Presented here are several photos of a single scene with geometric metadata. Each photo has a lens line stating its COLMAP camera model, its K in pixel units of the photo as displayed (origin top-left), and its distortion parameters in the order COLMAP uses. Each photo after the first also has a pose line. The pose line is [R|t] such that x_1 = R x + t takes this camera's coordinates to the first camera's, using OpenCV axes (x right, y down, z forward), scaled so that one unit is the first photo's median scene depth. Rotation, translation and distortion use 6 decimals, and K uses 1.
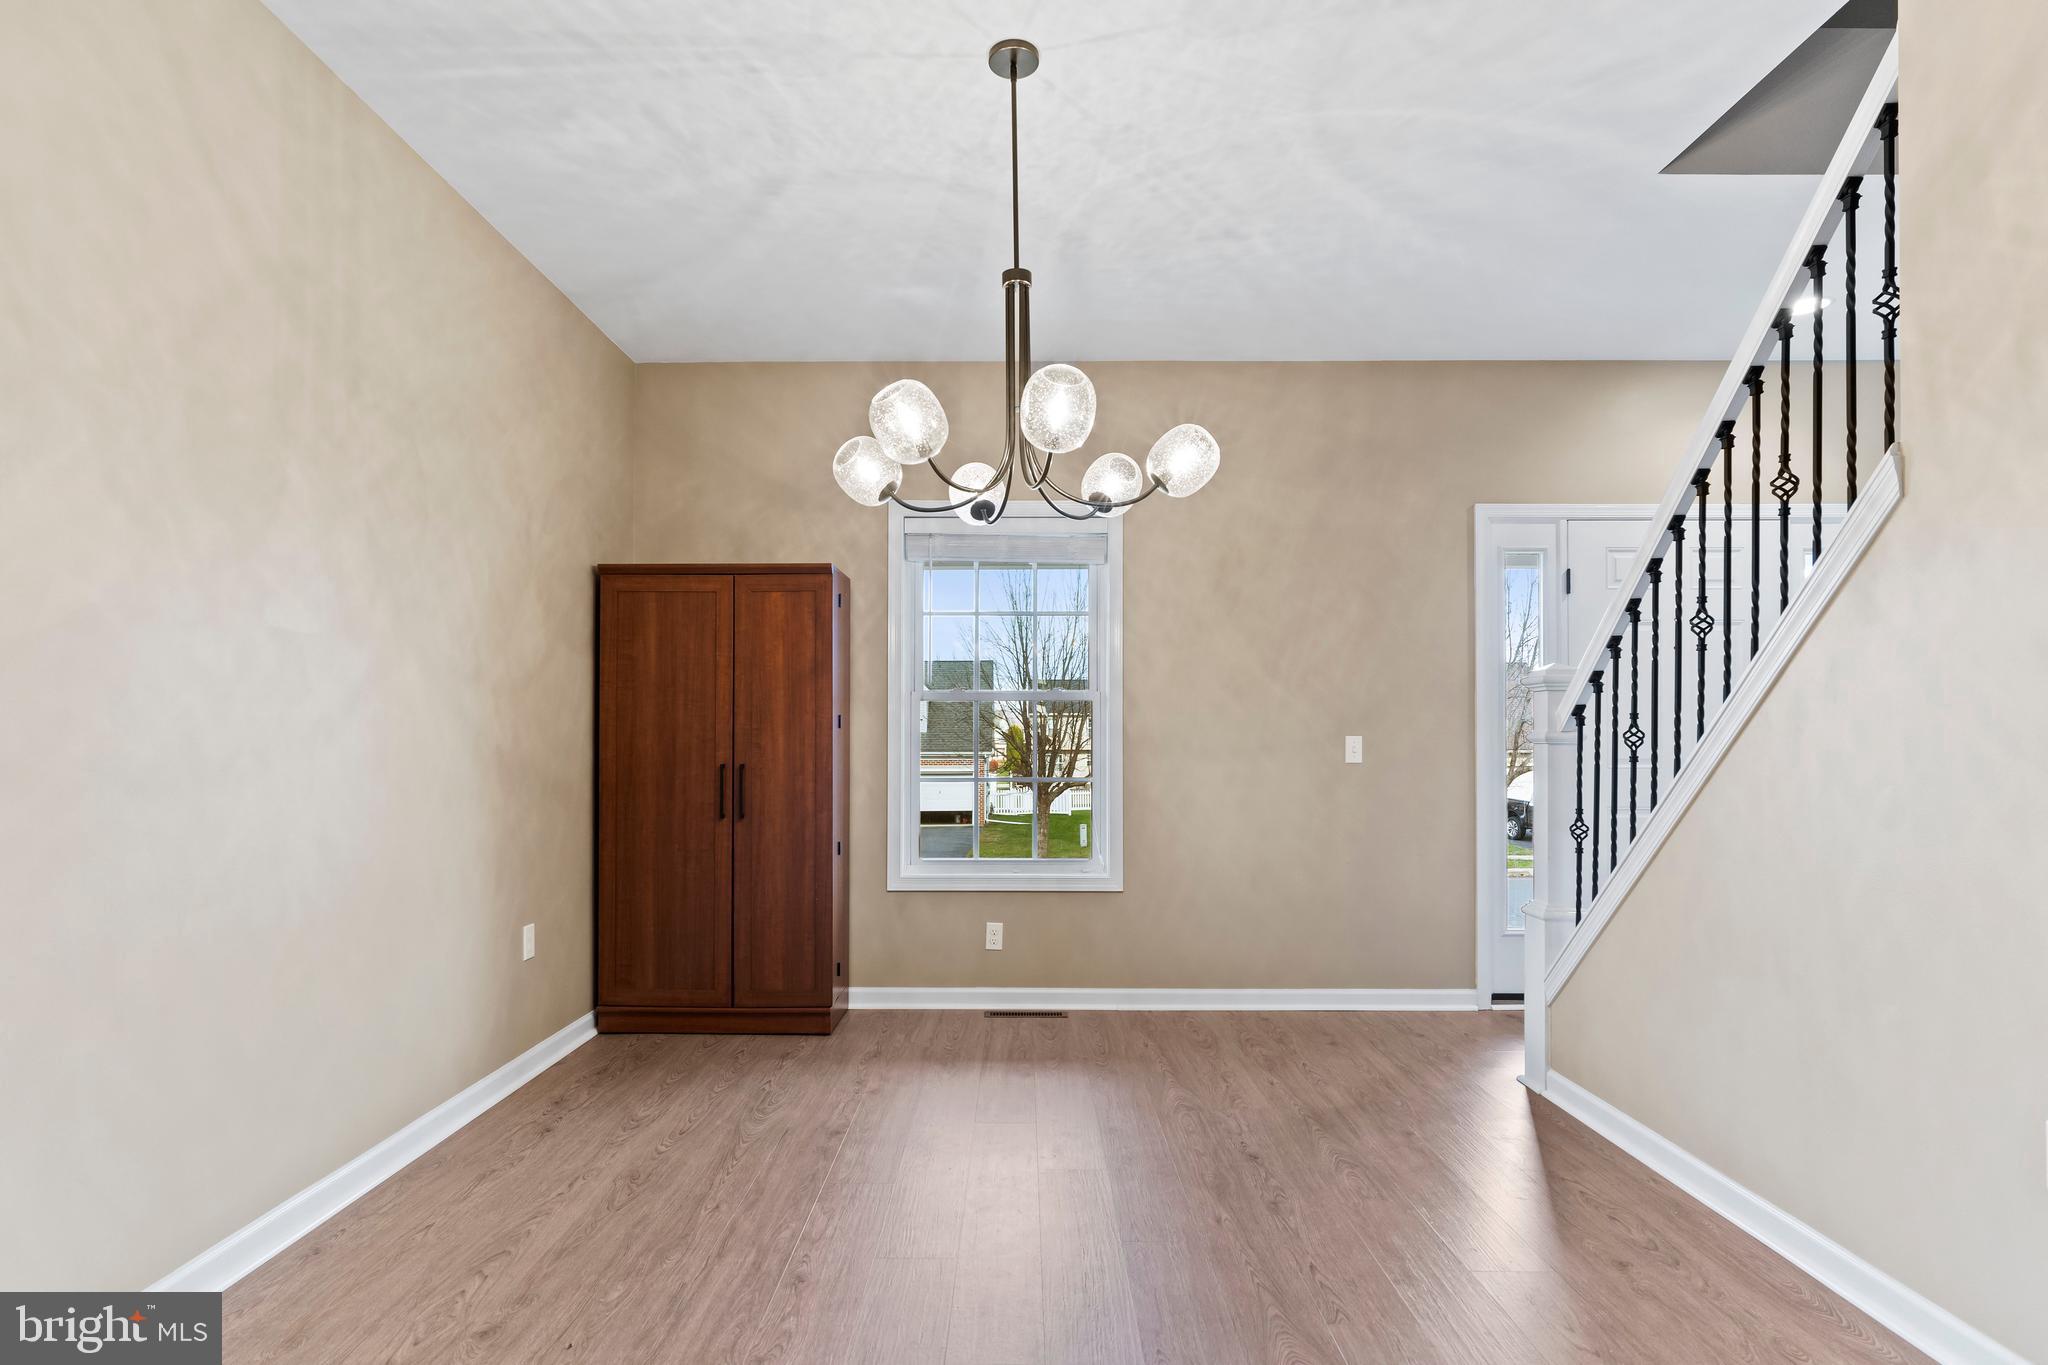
lens RADIAL K [[1044.1, 0, 1016.8], [0, 1044.1, 743.1], [0, 0, 1]] dist [0.000663, 0.000014]
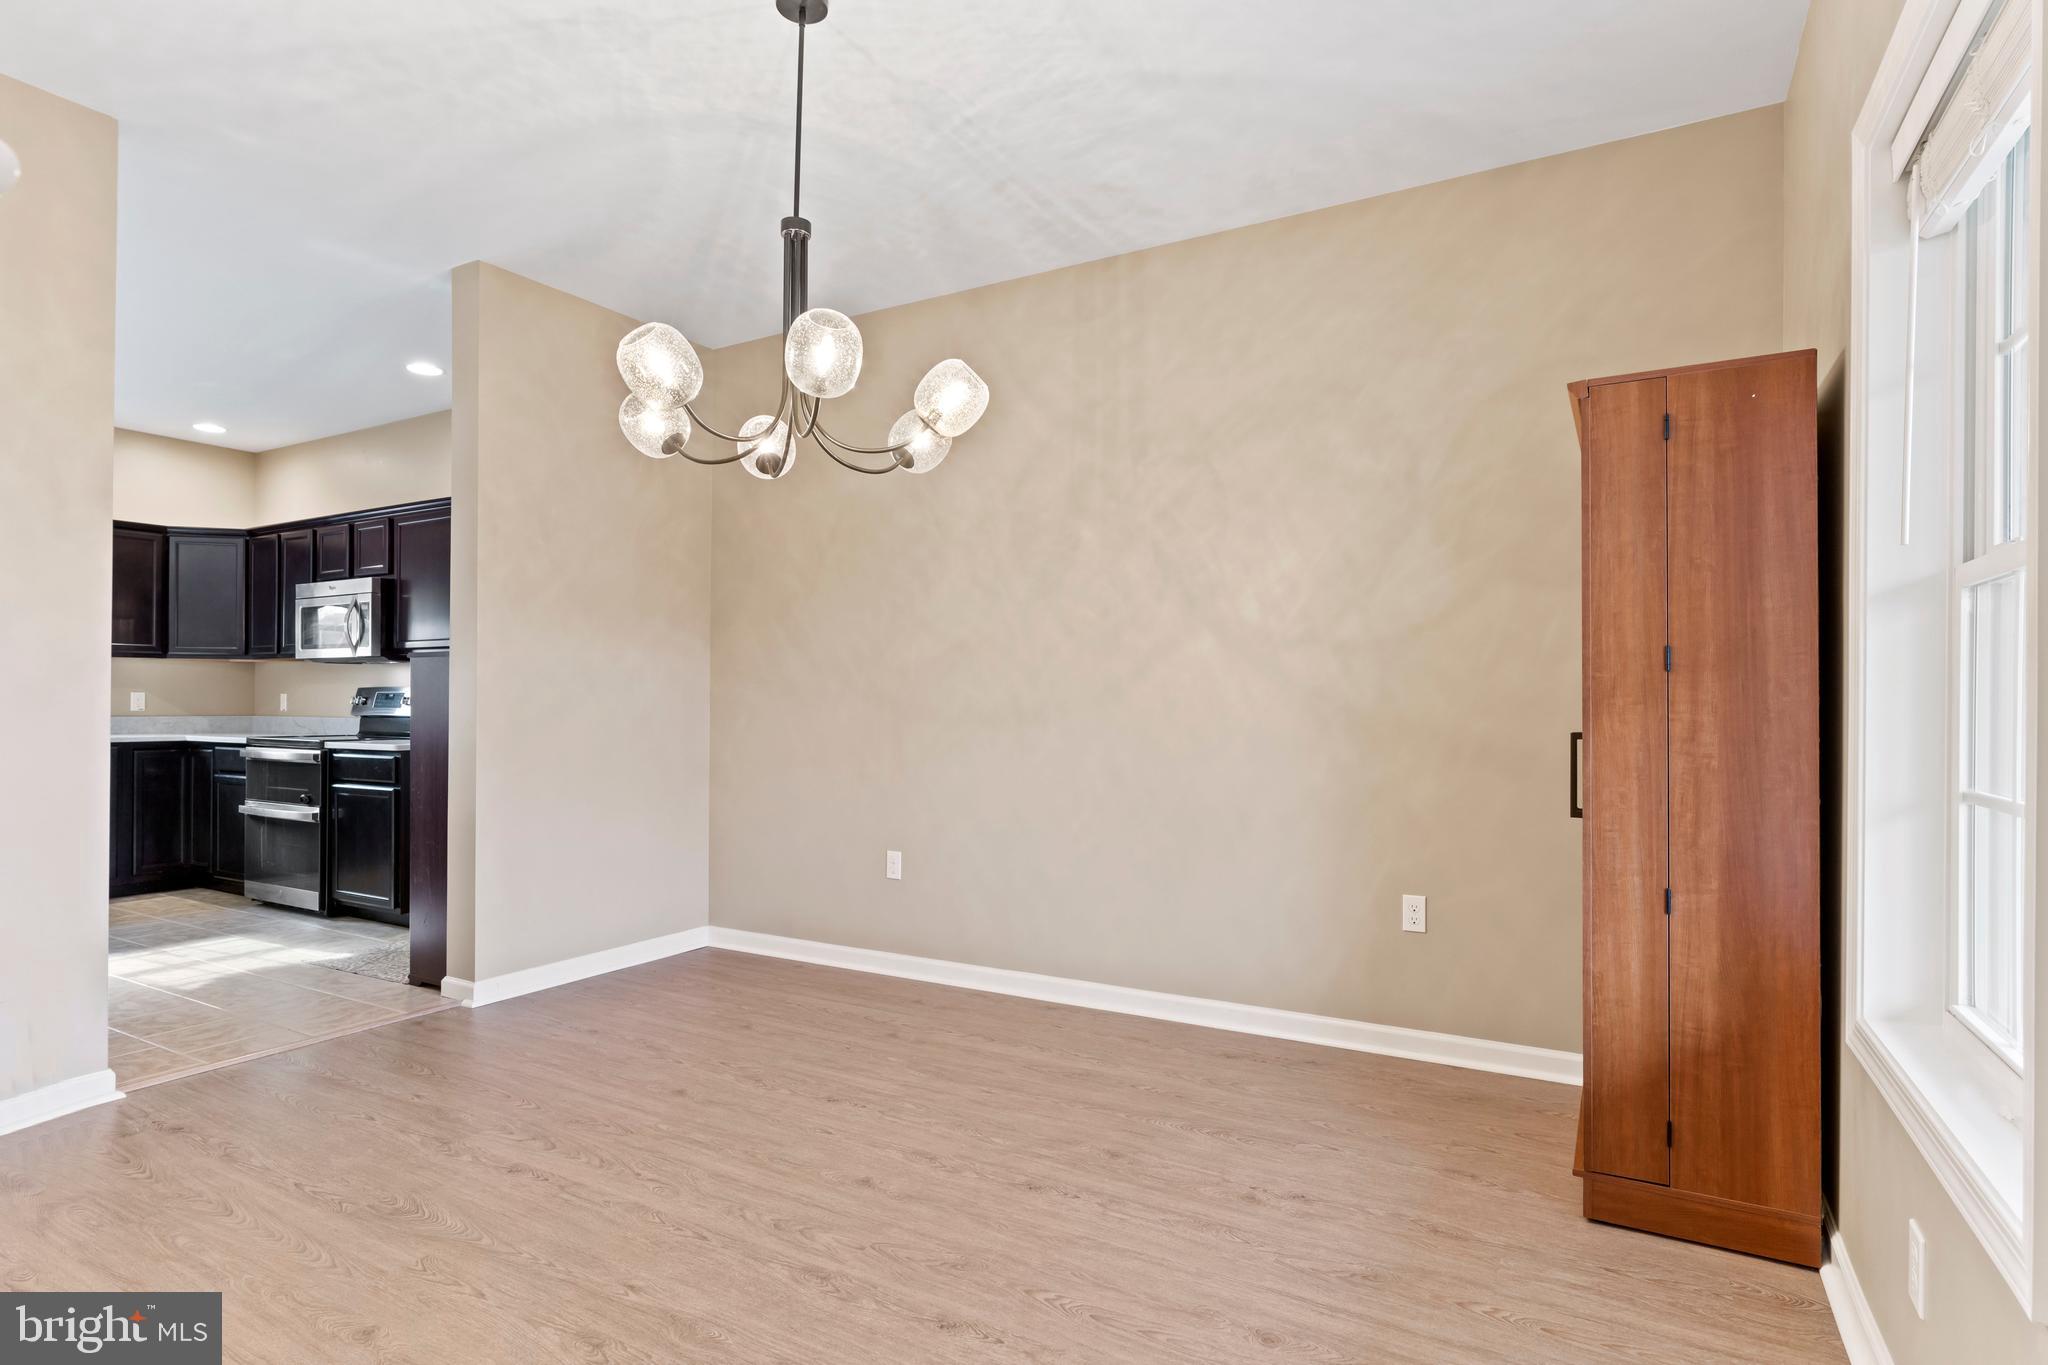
lens RADIAL K [[1049.3, 0, 1011.3], [0, 1049.3, 696.7], [0, 0, 1]] dist [0.000958, 0.000132]
pose [[-0.489428, -0.009664, -0.871990, 0.699027], [-0.003035, 0.999951, -0.009378, 0.009318], [0.872039, -0.001943, -0.489433, 1.521004]]
